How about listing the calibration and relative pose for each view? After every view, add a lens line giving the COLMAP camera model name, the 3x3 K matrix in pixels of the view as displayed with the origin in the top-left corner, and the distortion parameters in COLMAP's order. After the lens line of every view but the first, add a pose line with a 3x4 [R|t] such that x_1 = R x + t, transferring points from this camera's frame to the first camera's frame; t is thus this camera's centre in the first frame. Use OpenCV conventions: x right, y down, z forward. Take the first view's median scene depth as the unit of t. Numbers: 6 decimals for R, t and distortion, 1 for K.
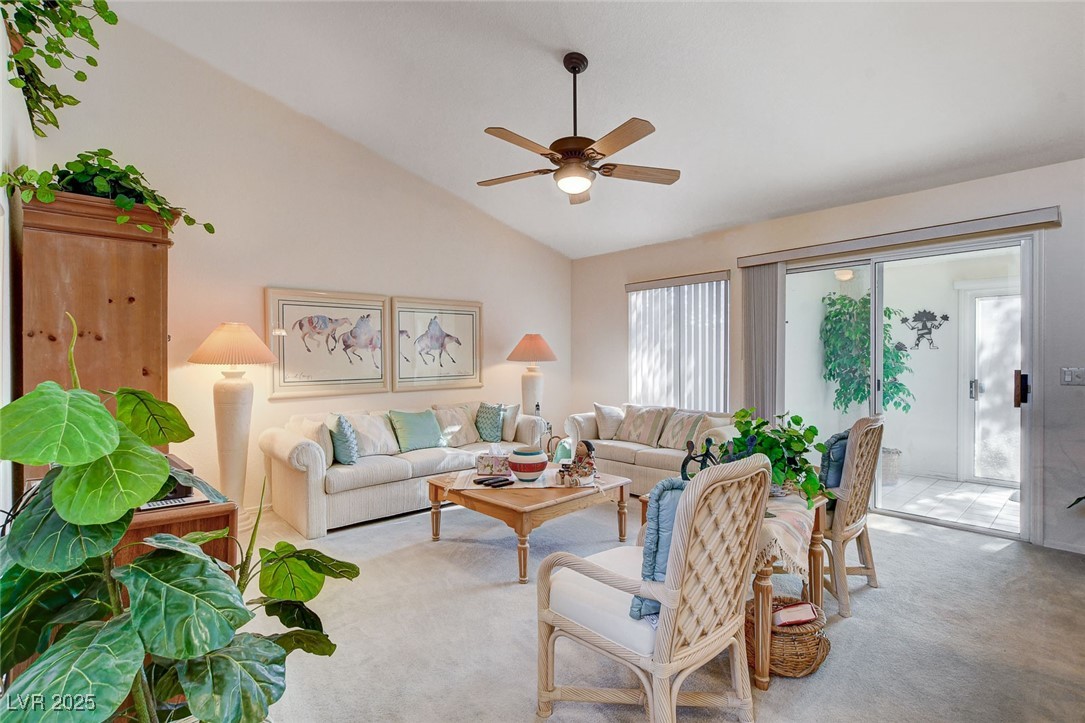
lens RADIAL K [[506.4, 0, 541.2], [0, 506.4, 364.8], [0, 0, 1]] dist [-0.014676, 0.002434]
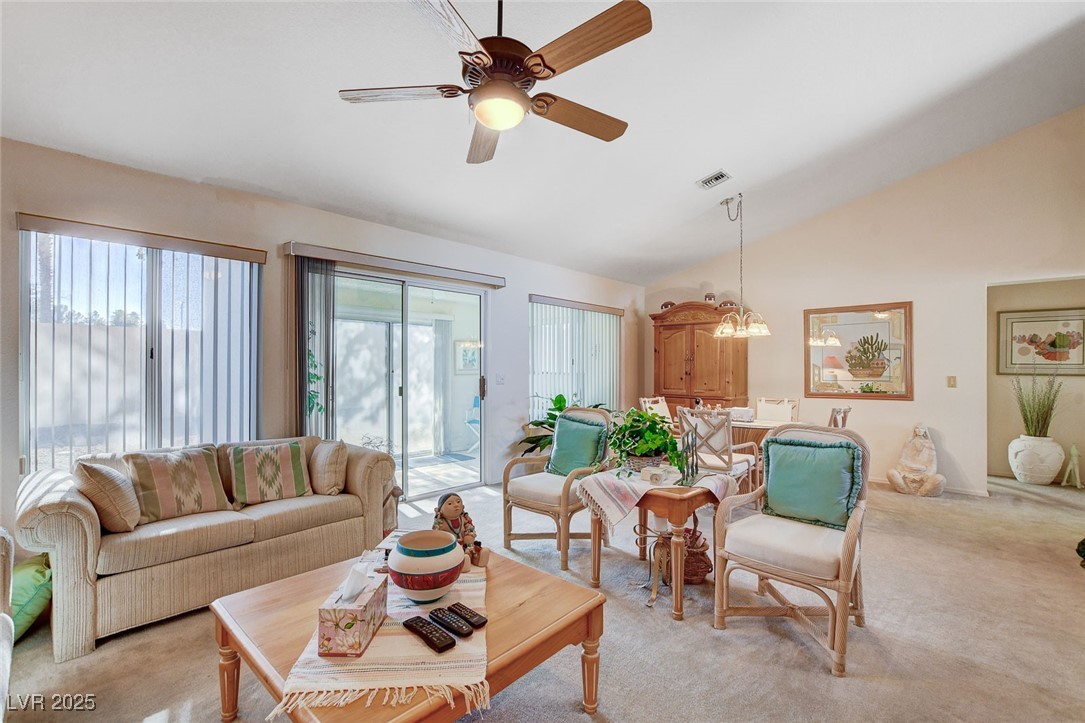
lens RADIAL K [[480.8, 0, 543.0], [0, 480.8, 366.0], [0, 0, 1]] dist [-0.013247, 0.001219]
pose [[-0.083961, 0.003797, 0.996462, -0.422810], [0.006999, 0.999970, -0.003221, -0.011062], [-0.996444, 0.006704, -0.083985, 0.716524]]
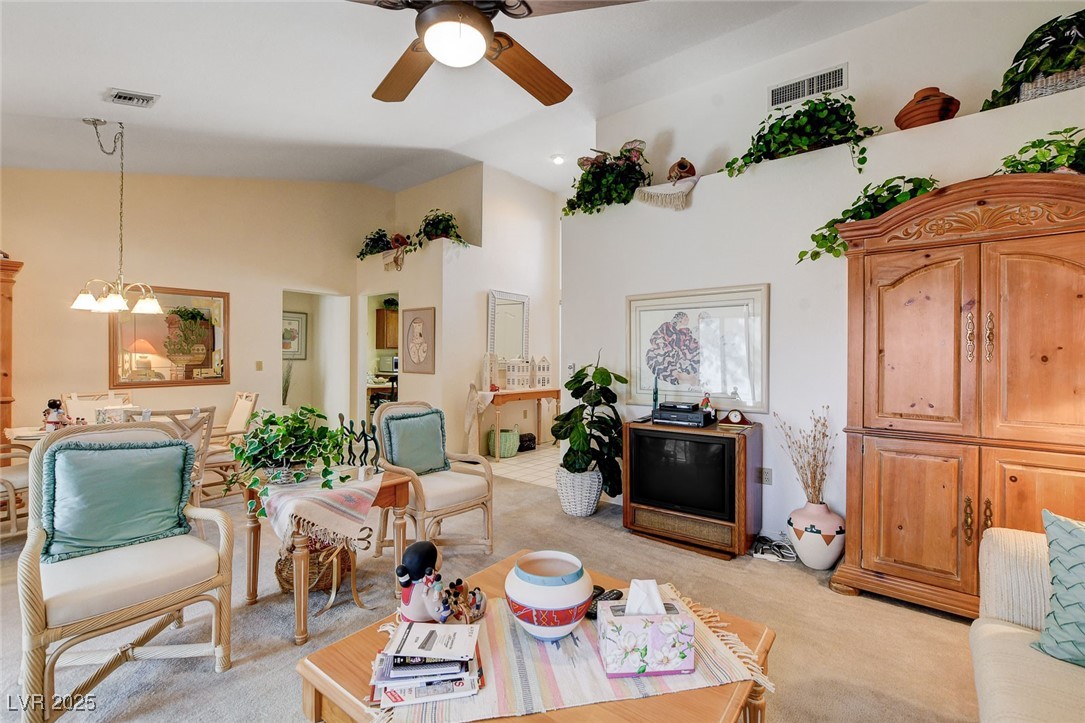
lens RADIAL K [[480.8, 0, 546.6], [0, 480.8, 355.3], [0, 0, 1]] dist [-0.013247, 0.001219]
pose [[-0.987525, -0.006699, -0.157321, 0.037167], [-0.007784, 0.999950, 0.006284, -0.014971], [0.157271, 0.007430, -0.987528, 1.111061]]
